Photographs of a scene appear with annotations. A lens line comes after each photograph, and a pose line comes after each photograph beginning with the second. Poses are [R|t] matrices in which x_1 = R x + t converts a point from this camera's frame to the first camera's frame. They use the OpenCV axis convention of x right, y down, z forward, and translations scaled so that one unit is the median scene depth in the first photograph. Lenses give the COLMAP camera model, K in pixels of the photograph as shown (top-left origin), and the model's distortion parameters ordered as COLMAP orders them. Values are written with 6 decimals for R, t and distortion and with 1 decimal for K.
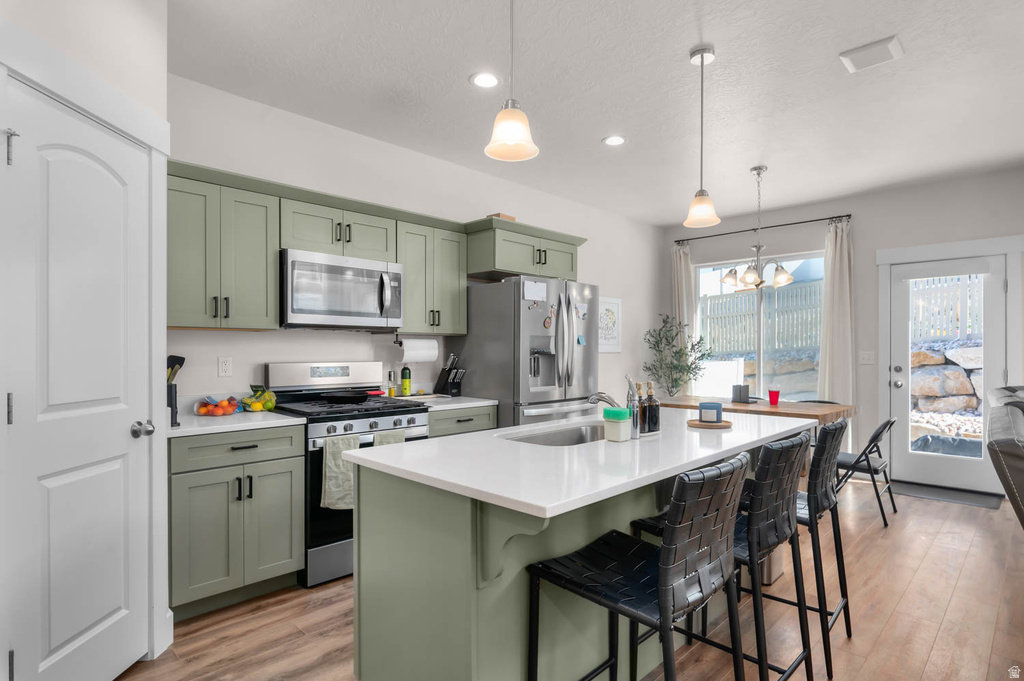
lens RADIAL K [[530.1, 0, 512.0], [0, 530.1, 340.5], [0, 0, 1]] dist [-0.001787, -0.000115]
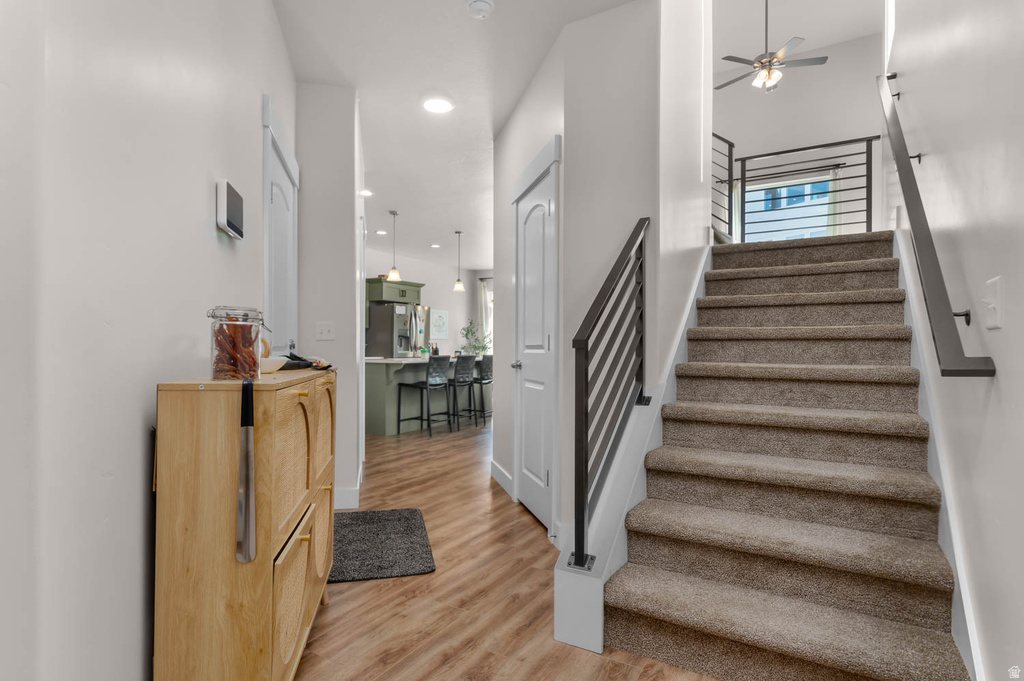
lens RADIAL K [[532.8, 0, 512.0], [0, 532.8, 340.5], [0, 0, 1]] dist [0.000162, 0.000003]
pose [[0.969311, 0.004038, 0.245804, -0.053741], [-0.004959, 0.999983, 0.003128, 0.030997], [-0.245787, -0.004251, 0.969314, -1.329223]]
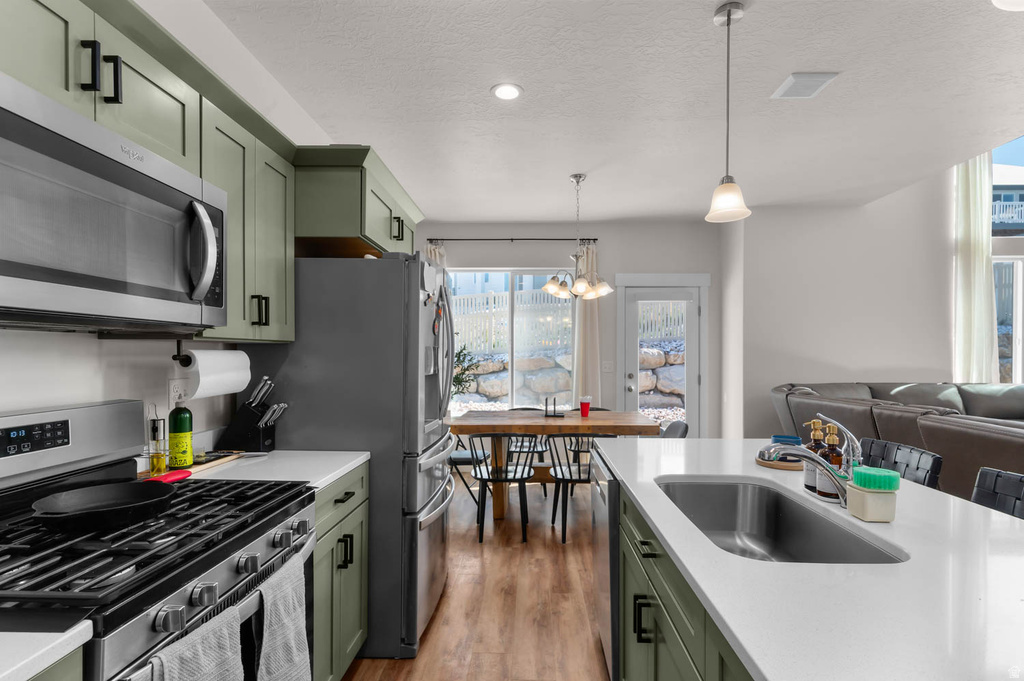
lens RADIAL K [[507.0, 0, 515.0], [0, 507.0, 350.1], [0, 0, 1]] dist [0.023226, 0.000448]
pose [[0.730194, 0.005255, 0.683220, -0.289106], [-0.012267, 0.999910, 0.005420, -0.008455], [-0.683130, -0.012339, 0.730192, 0.434910]]
